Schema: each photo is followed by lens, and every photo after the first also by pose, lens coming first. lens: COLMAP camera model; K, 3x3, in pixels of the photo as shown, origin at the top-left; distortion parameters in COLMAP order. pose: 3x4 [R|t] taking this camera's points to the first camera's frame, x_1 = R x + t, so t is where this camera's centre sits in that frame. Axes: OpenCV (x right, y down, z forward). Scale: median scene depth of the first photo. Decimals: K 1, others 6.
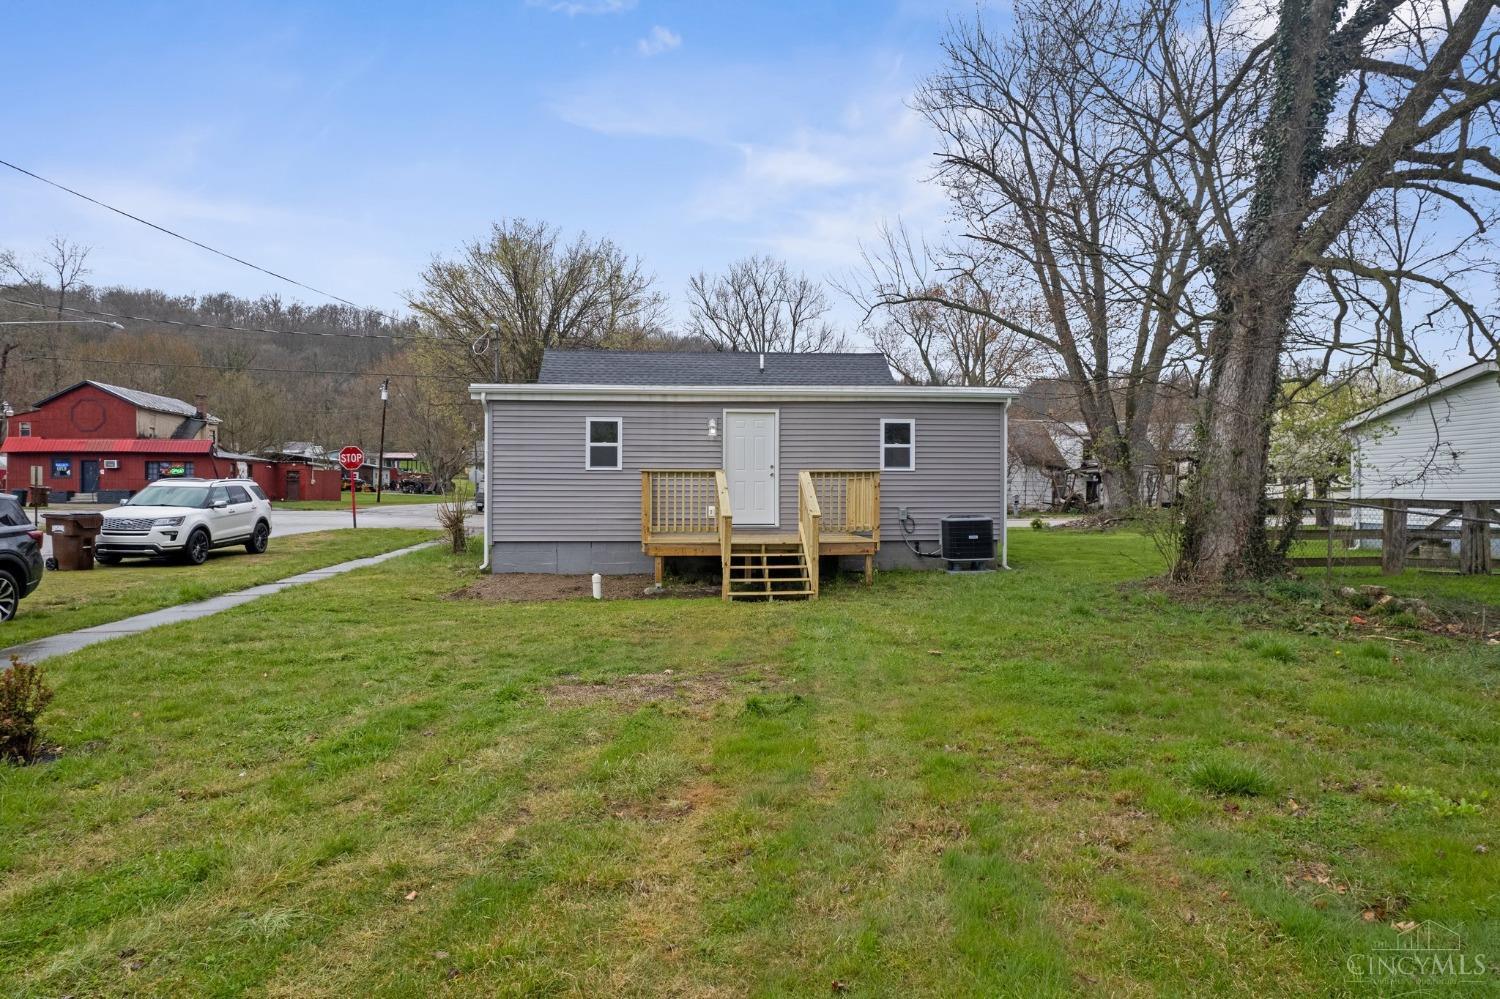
lens RADIAL K [[952.4, 0, 750.0], [0, 952.4, 499.5], [0, 0, 1]] dist [-0.037664, -0.000545]
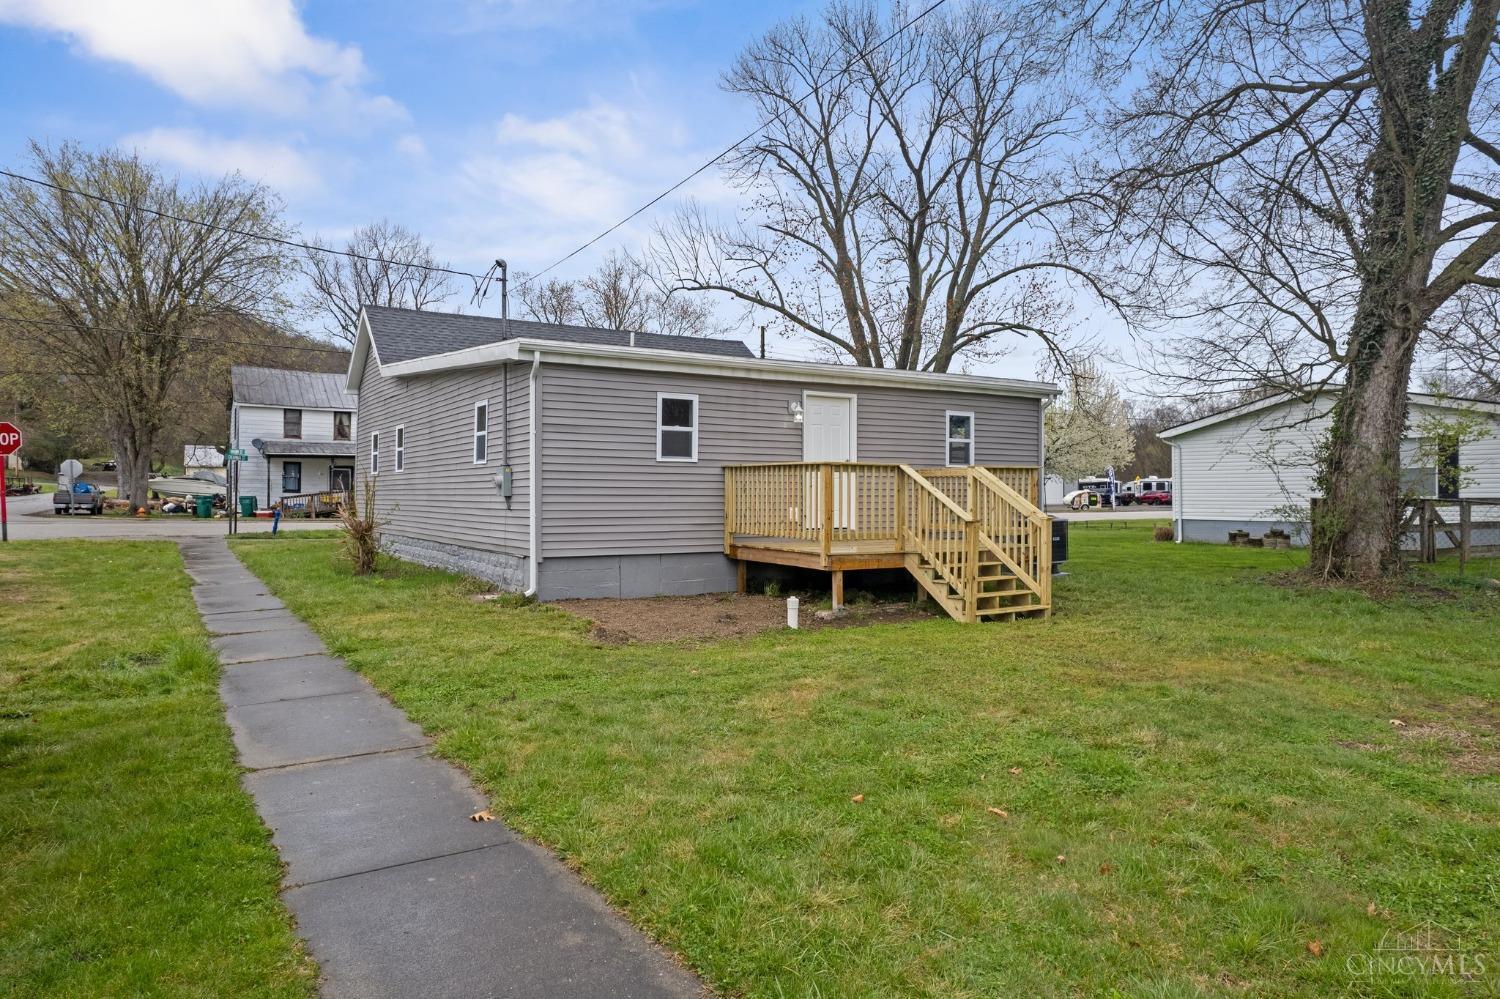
lens RADIAL K [[952.4, 0, 750.0], [0, 952.4, 499.5], [0, 0, 1]] dist [-0.037664, -0.000545]
pose [[0.894187, -0.000803, 0.447693, -0.448831], [0.000108, 0.999999, 0.001577, -0.001147], [-0.447694, -0.001362, 0.894186, 0.279198]]
